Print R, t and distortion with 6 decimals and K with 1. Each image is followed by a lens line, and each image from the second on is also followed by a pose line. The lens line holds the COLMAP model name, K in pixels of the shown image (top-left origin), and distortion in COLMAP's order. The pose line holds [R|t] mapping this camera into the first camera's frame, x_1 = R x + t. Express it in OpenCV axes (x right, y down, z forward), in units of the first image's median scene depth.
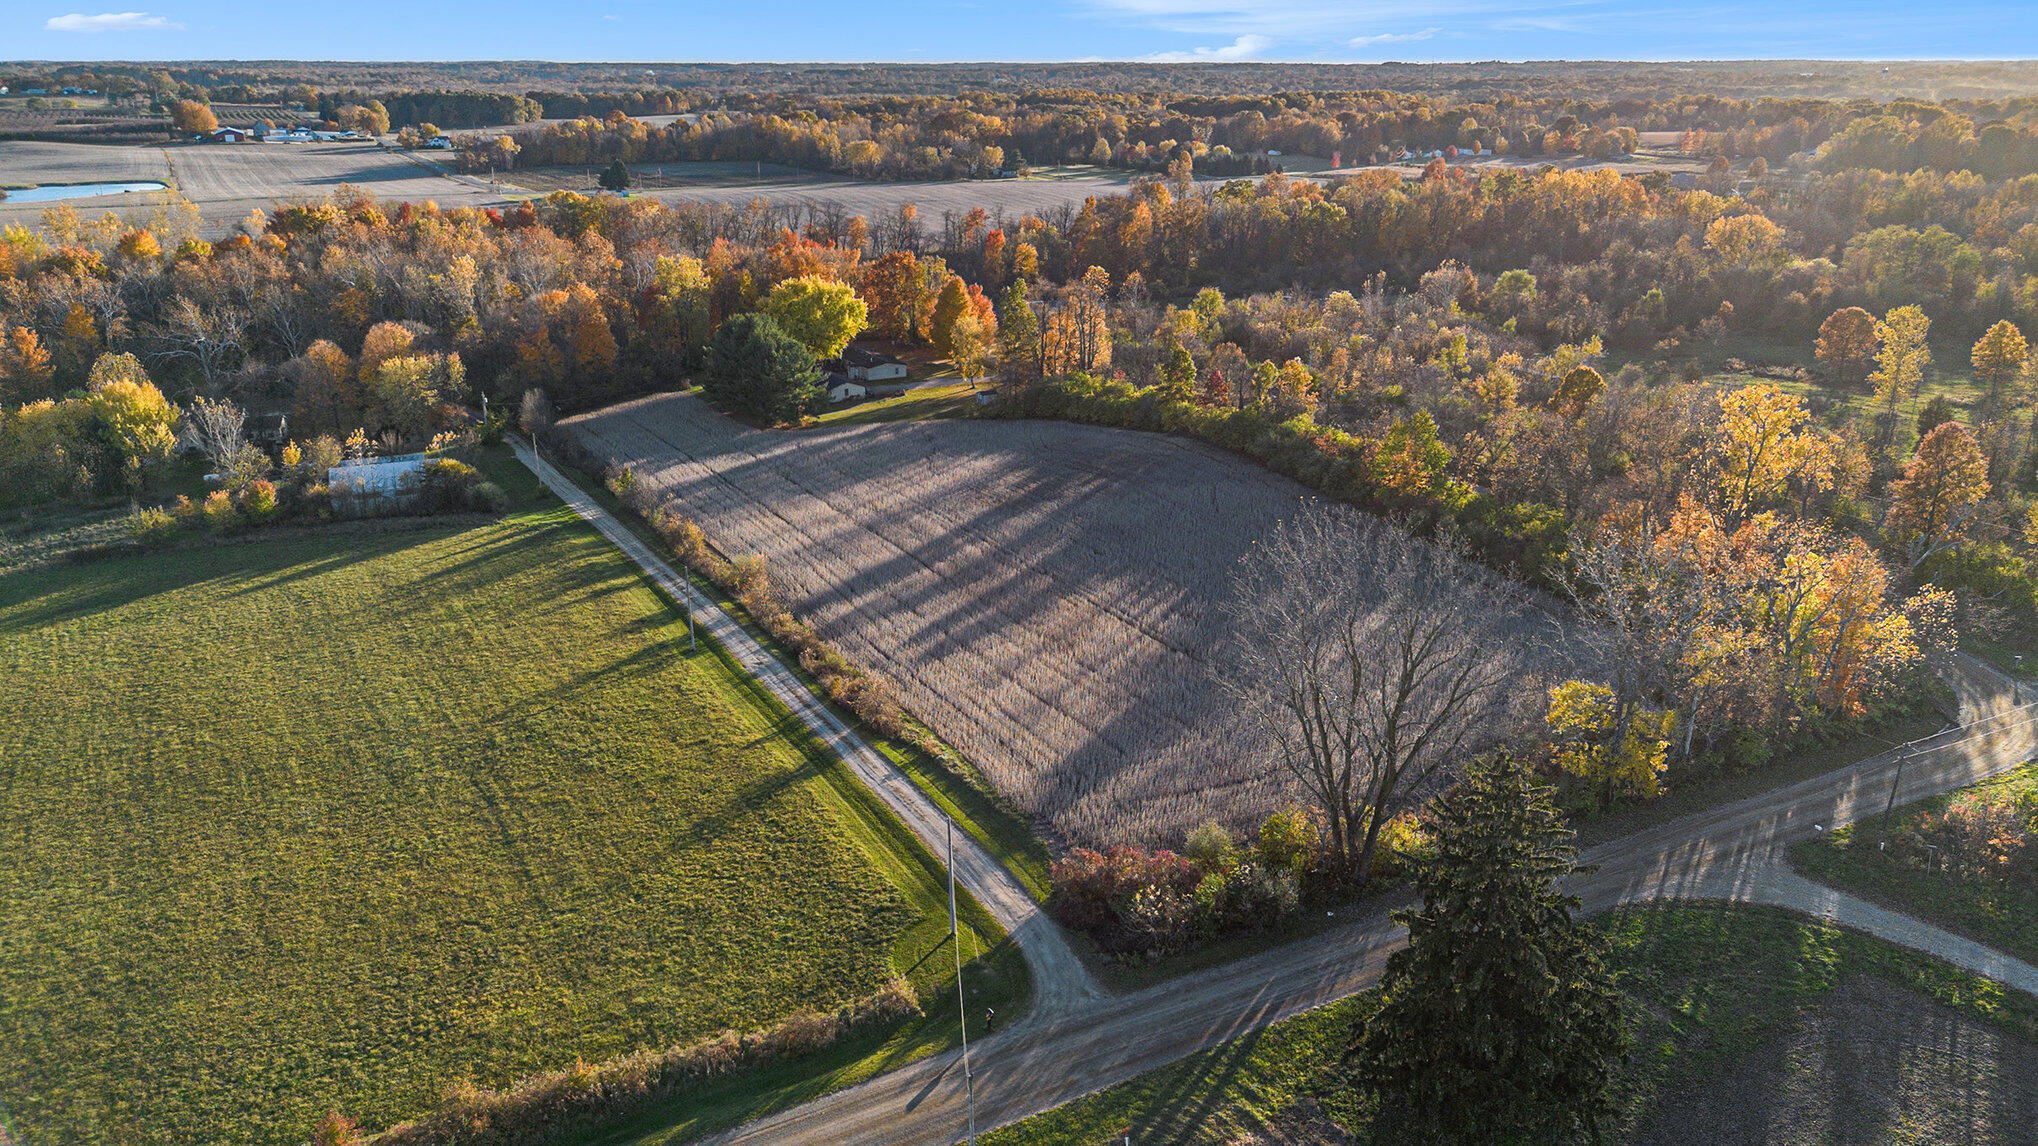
lens RADIAL K [[1488.0, 0, 1030.3], [0, 1488.0, 507.6], [0, 0, 1]] dist [0.087354, -0.087186]
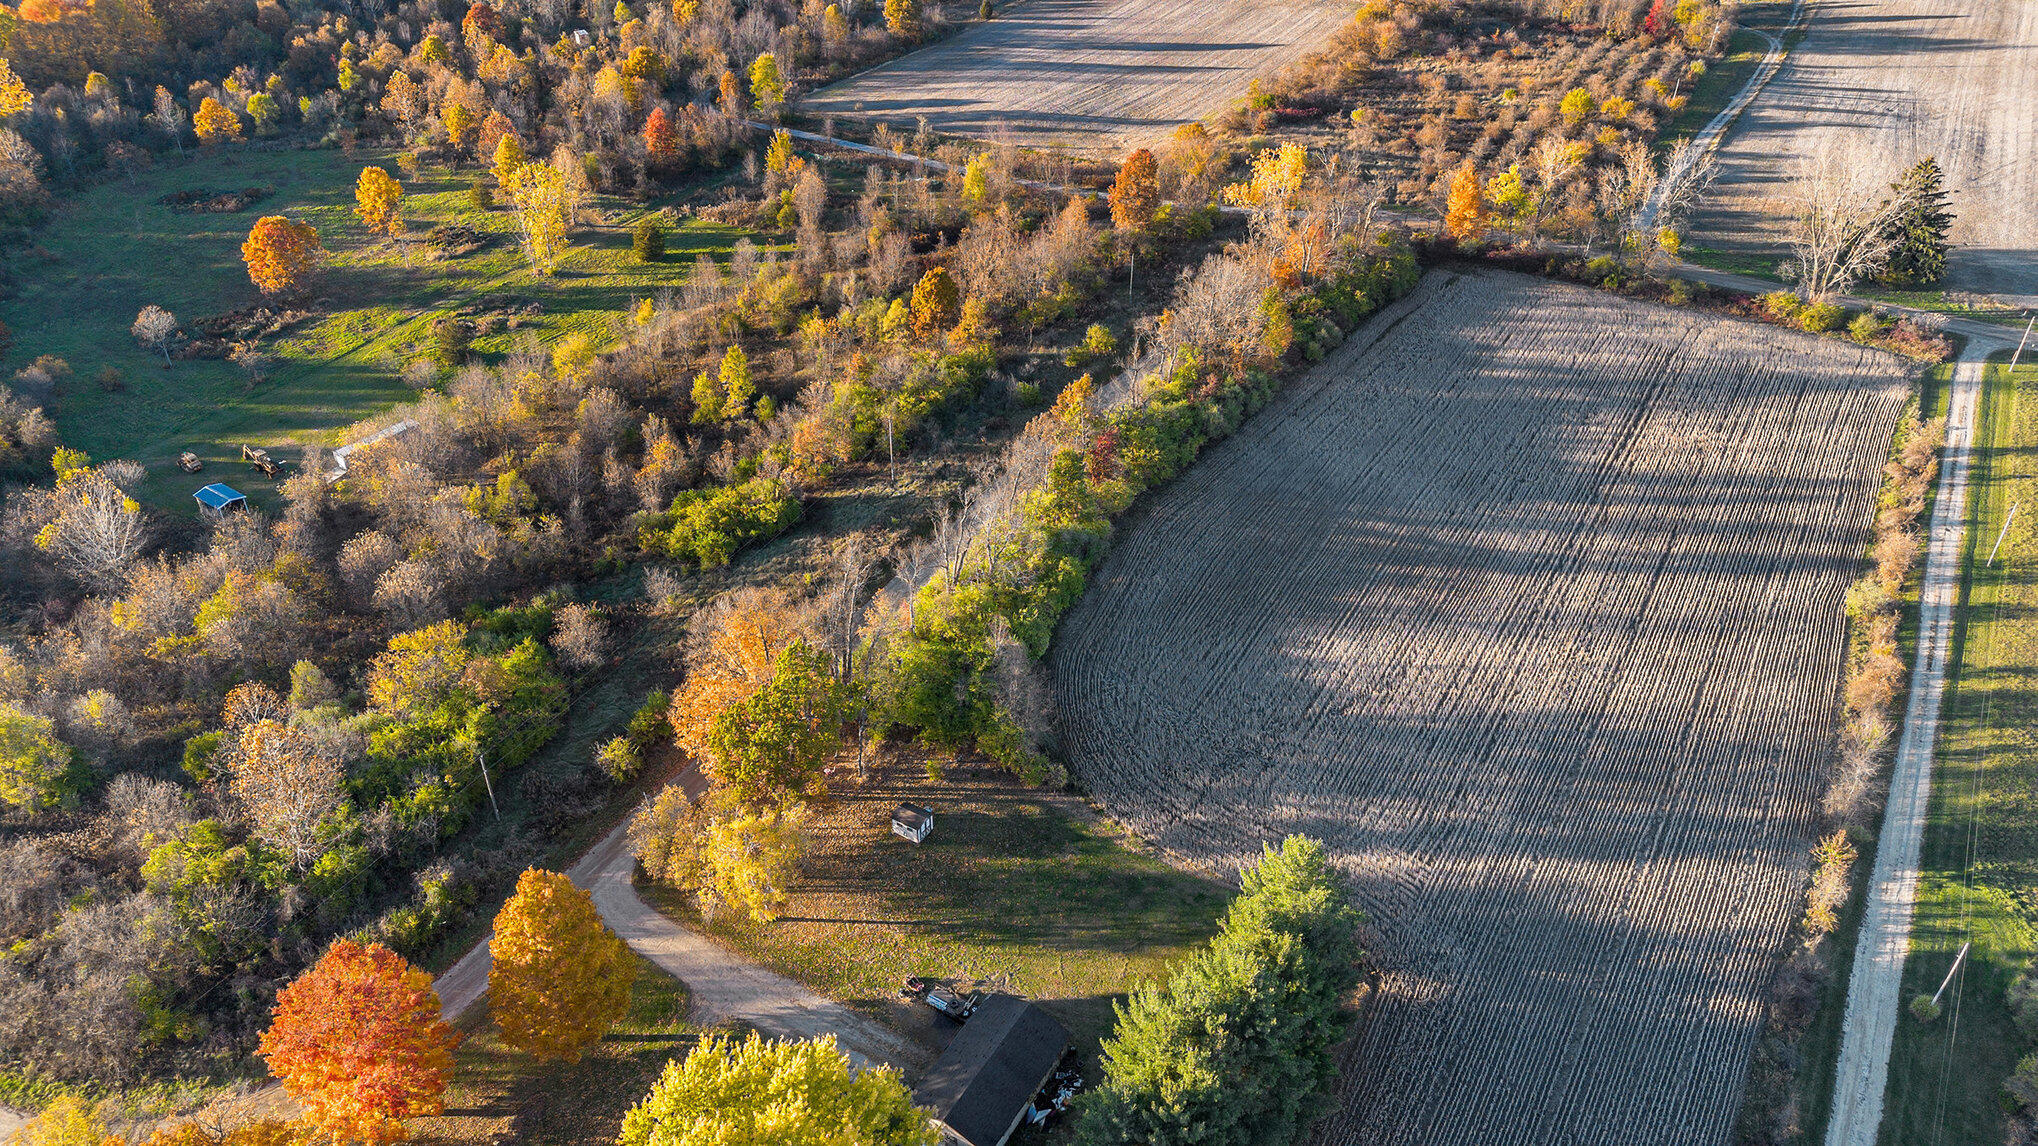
lens RADIAL K [[1488.0, 0, 1030.3], [0, 1488.0, 507.6], [0, 0, 1]] dist [0.087354, -0.087186]
pose [[-0.502607, -0.434736, 0.747256, -0.602494], [0.249317, 0.754751, 0.606788, -0.711856], [-0.827784, 0.491280, -0.270956, 1.614831]]
